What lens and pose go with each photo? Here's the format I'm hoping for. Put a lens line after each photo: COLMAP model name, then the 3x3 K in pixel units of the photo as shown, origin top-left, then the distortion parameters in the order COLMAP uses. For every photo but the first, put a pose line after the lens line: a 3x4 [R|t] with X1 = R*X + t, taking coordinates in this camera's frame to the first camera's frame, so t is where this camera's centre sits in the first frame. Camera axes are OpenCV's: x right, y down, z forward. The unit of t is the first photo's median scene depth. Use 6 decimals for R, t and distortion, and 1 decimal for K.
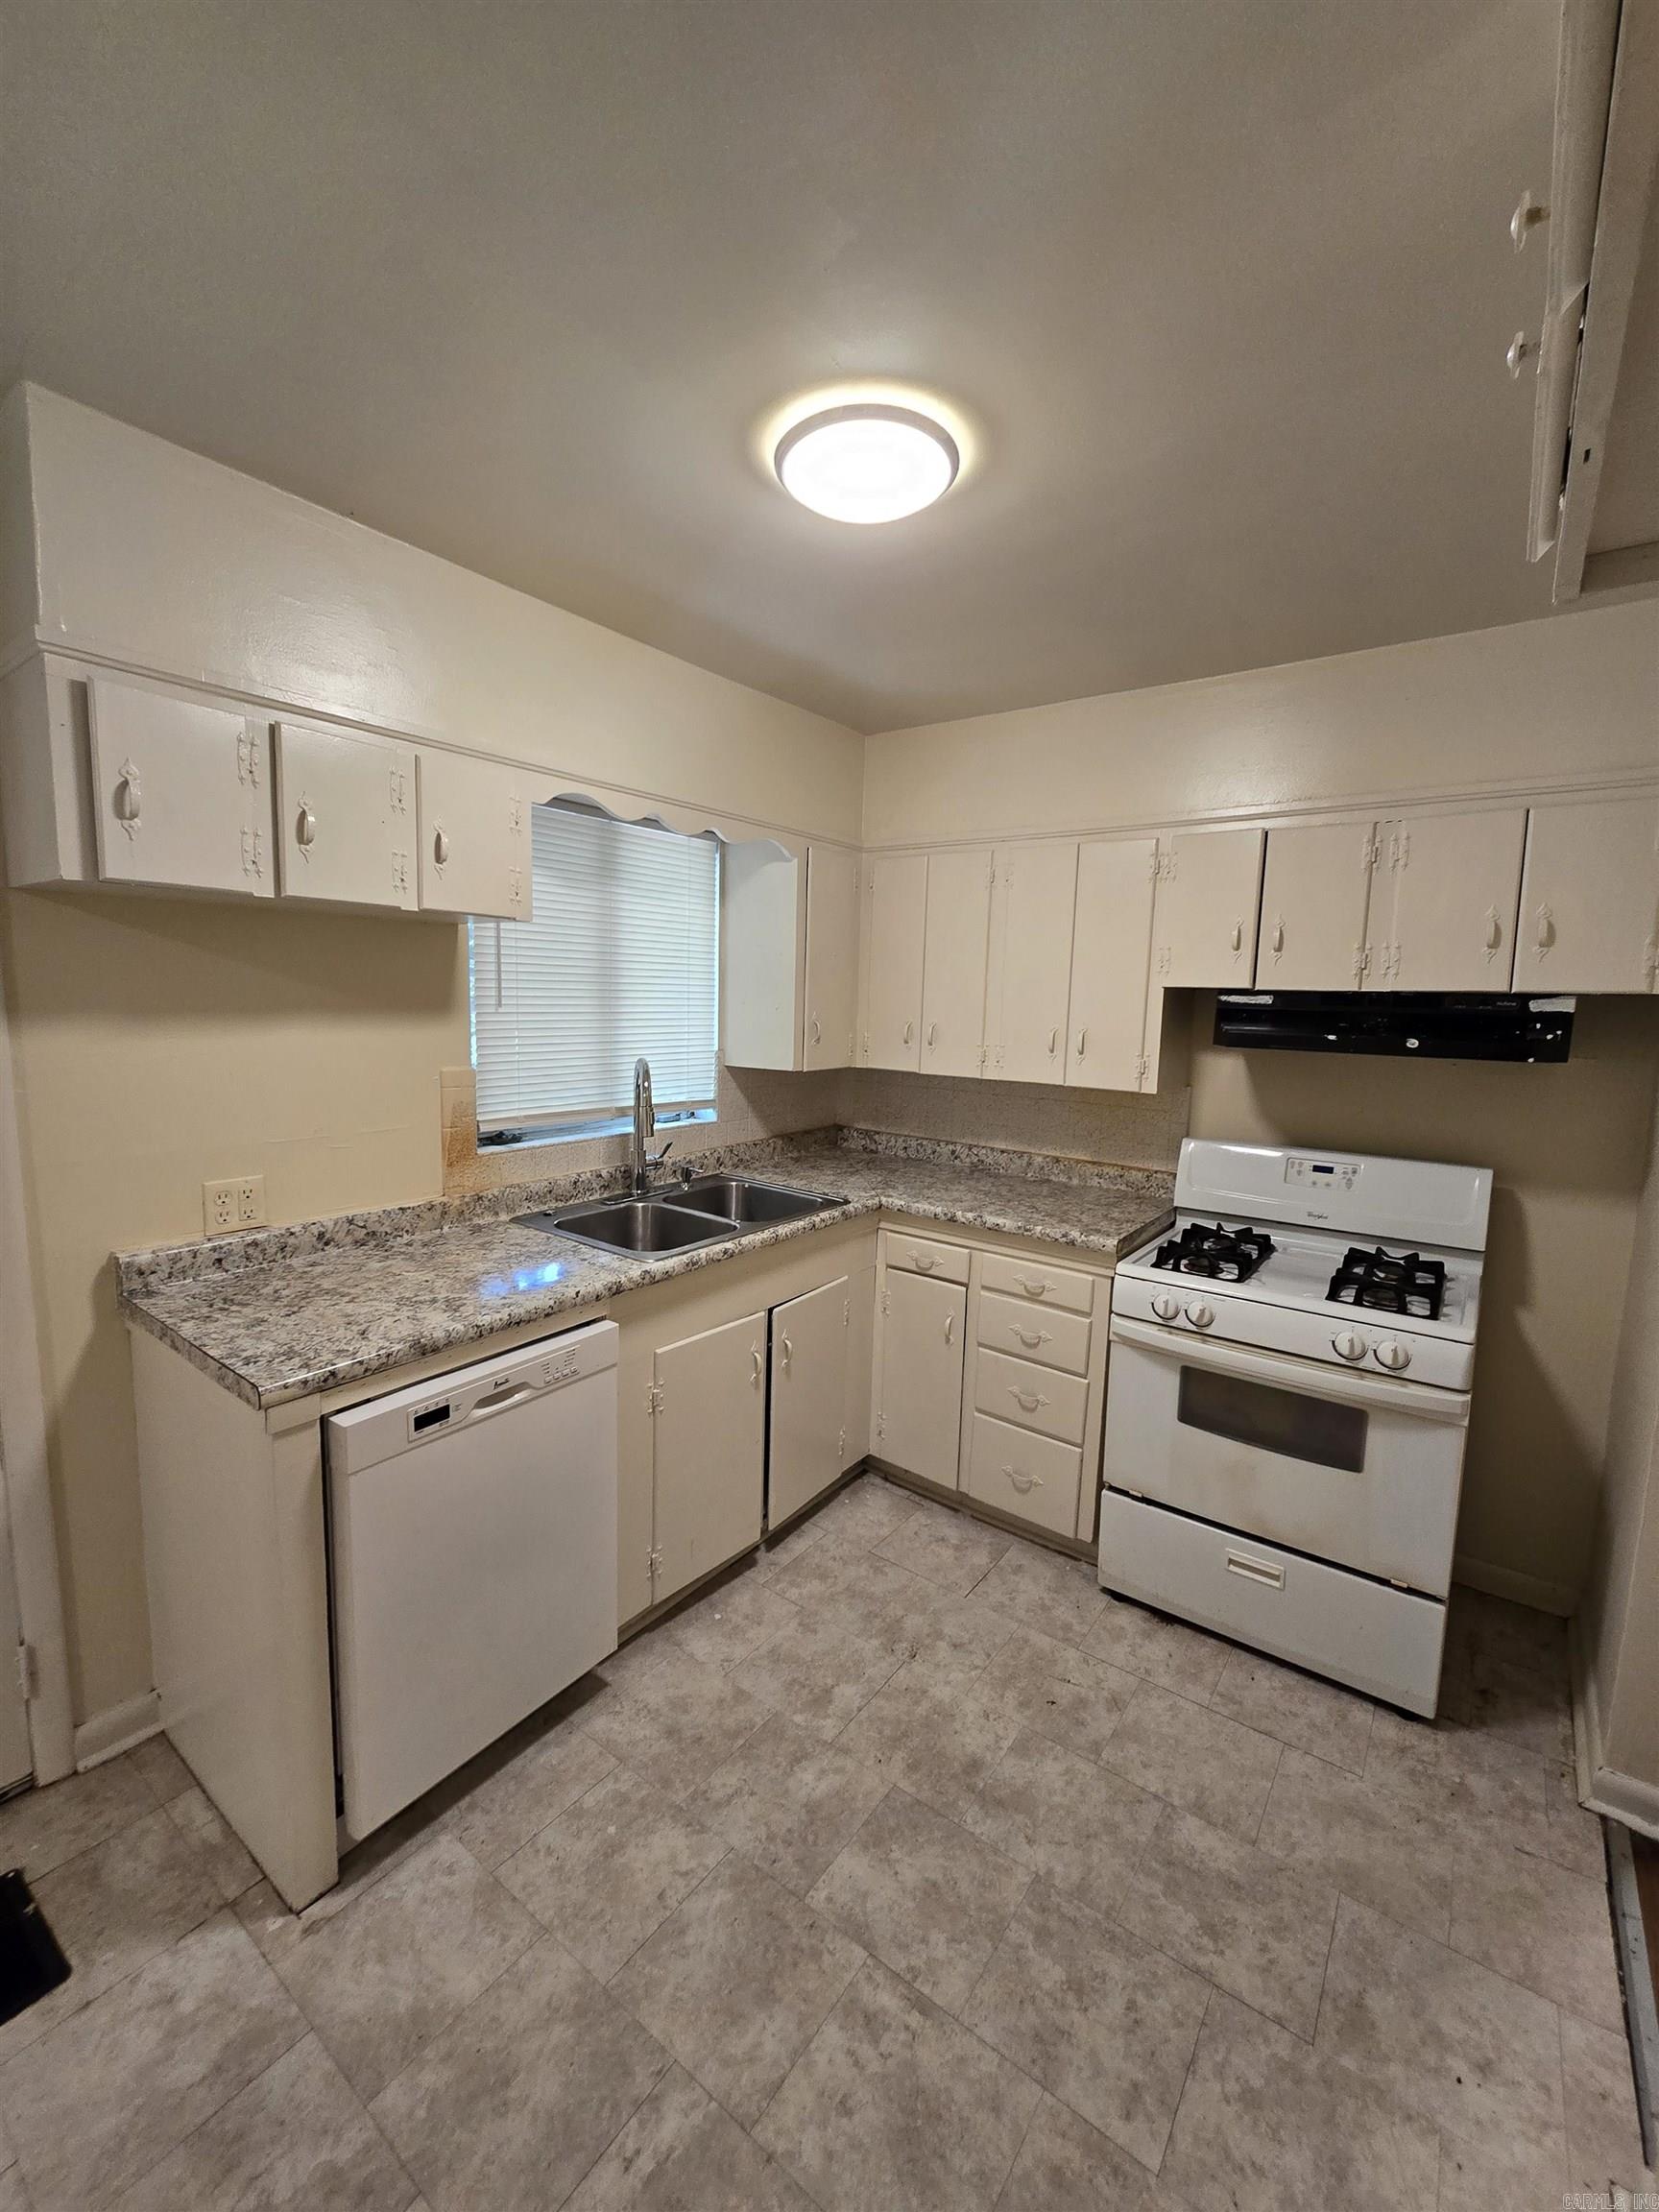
lens RADIAL K [[909.3, 0, 822.1], [0, 909.3, 1103.4], [0, 0, 1]] dist [0.001618, 0.003943]
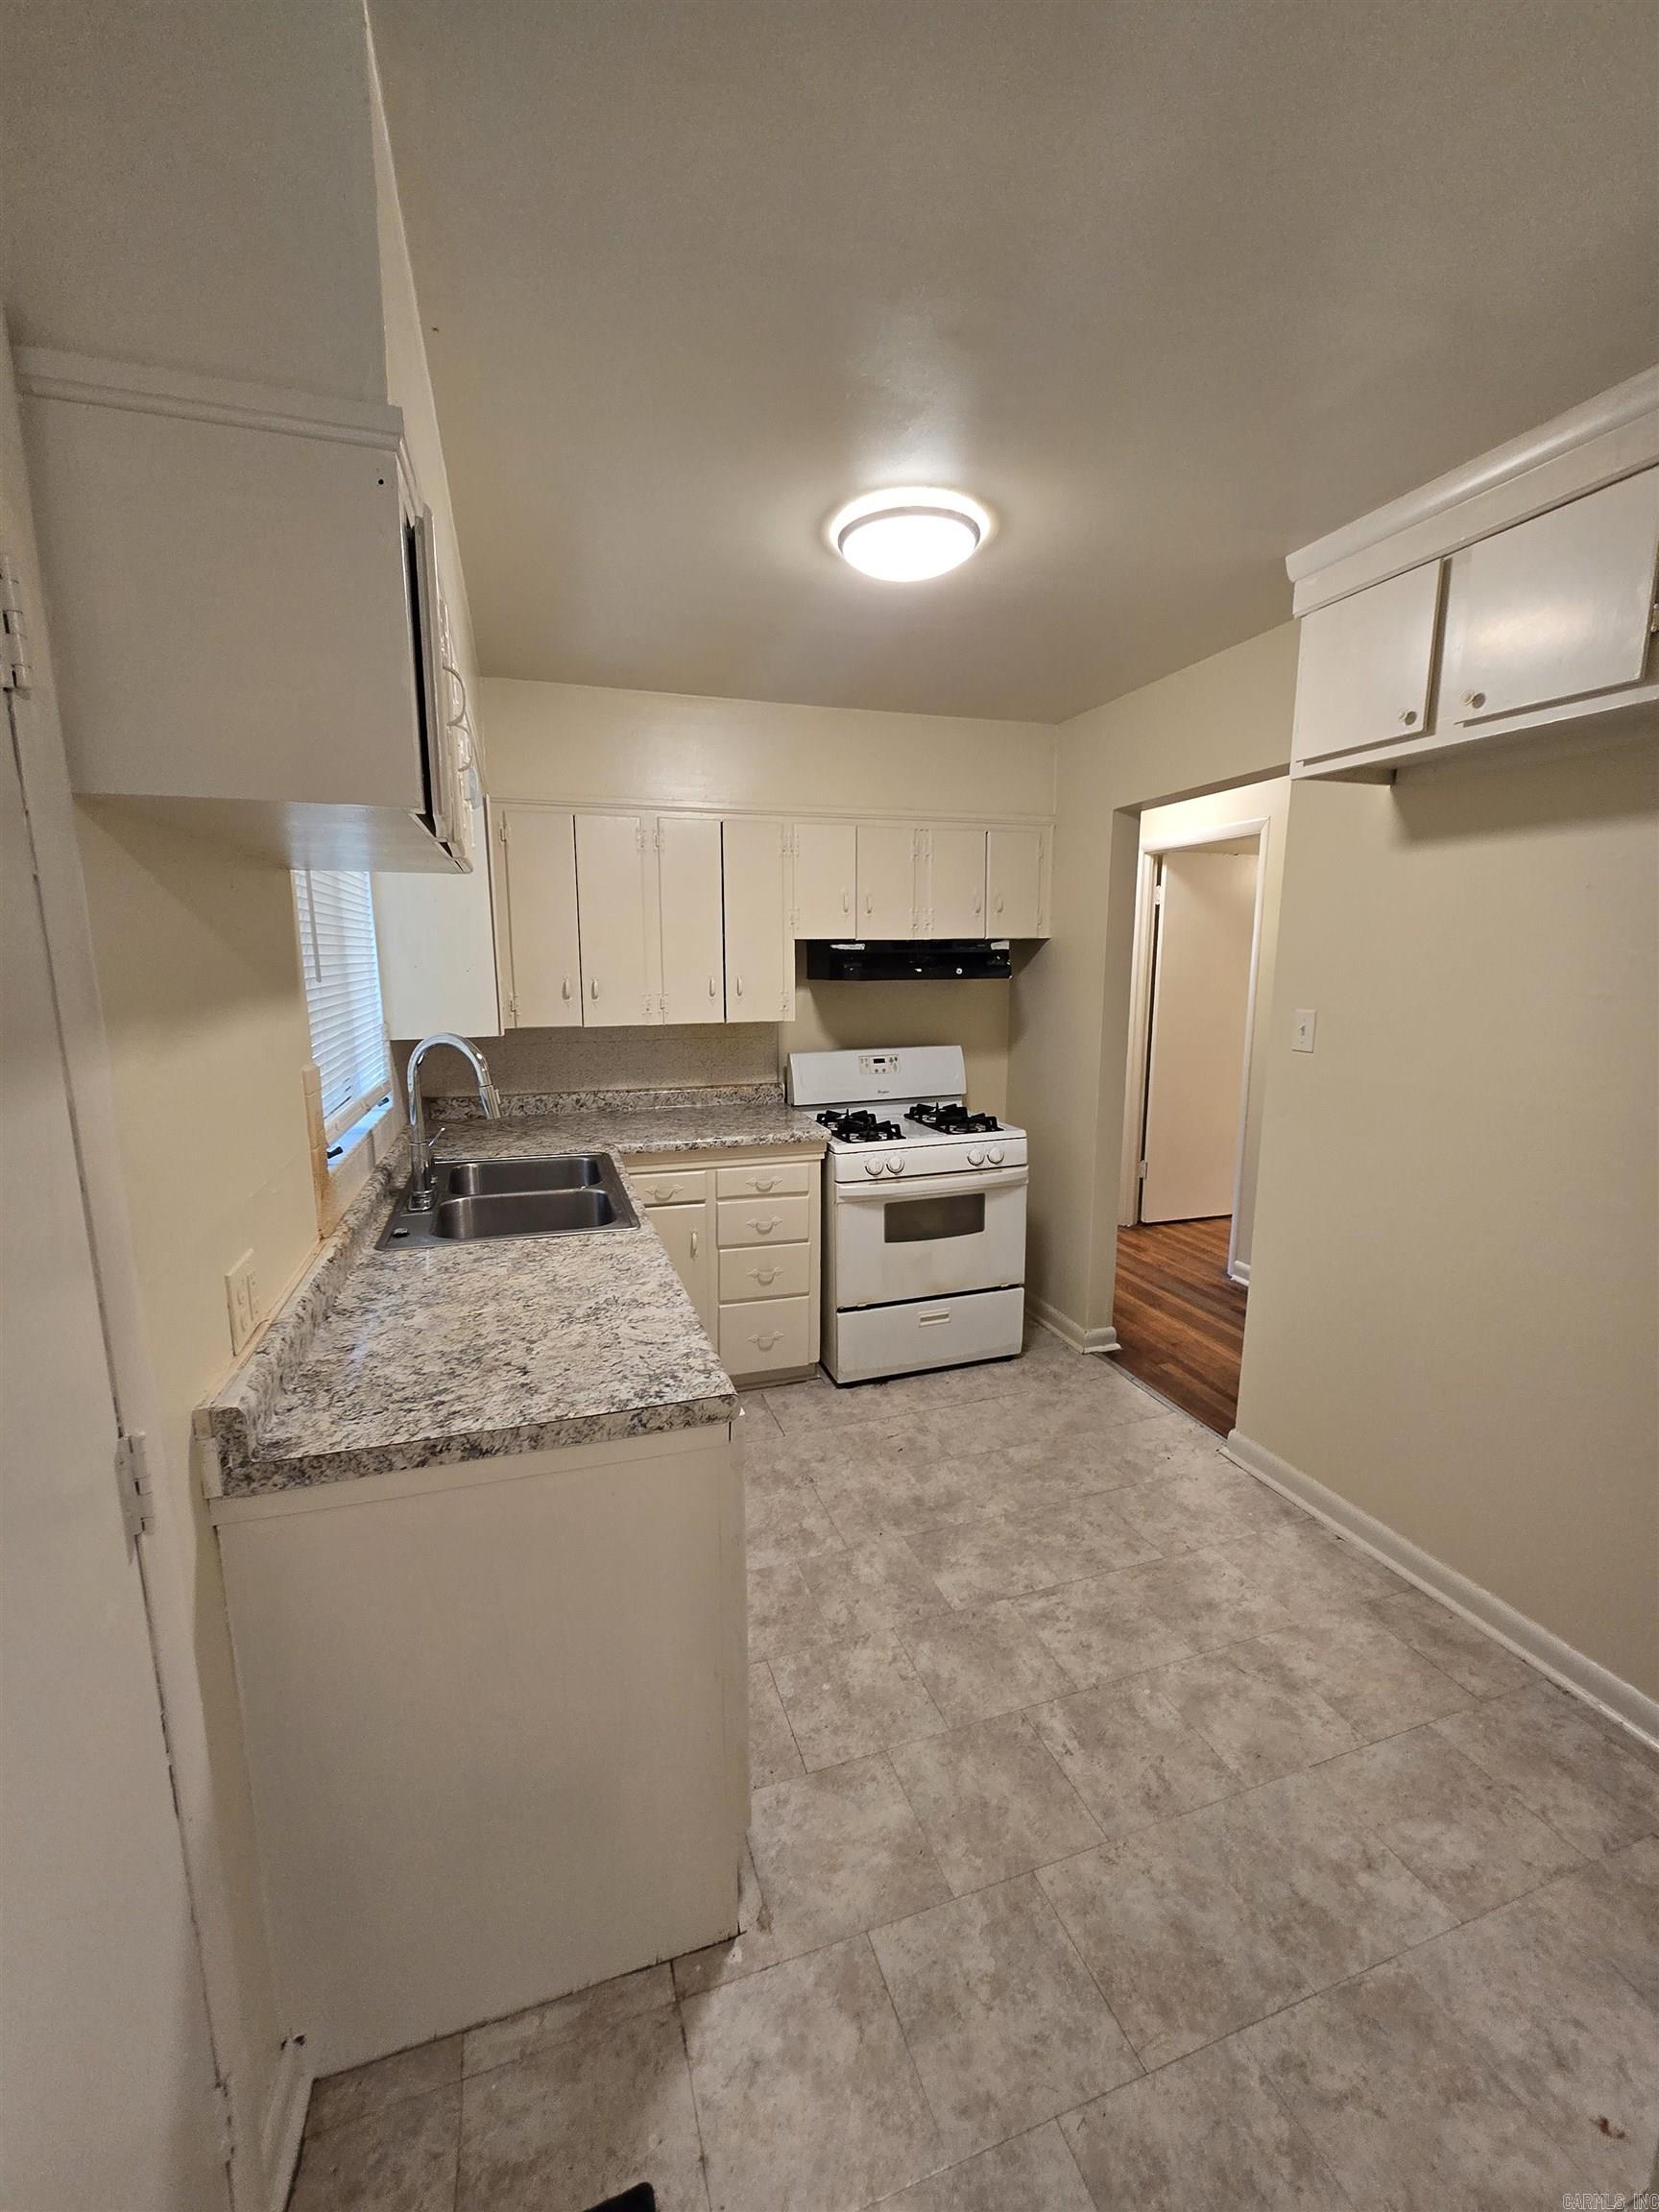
lens RADIAL K [[894.7, 0, 829.5], [0, 894.7, 1106.0], [0, 0, 1]] dist [0.016602, -0.000201]
pose [[0.578723, -0.167670, 0.798102, -0.926679], [0.118856, 0.985528, 0.120860, -0.056460], [-0.806817, 0.024915, 0.590276, 0.281754]]
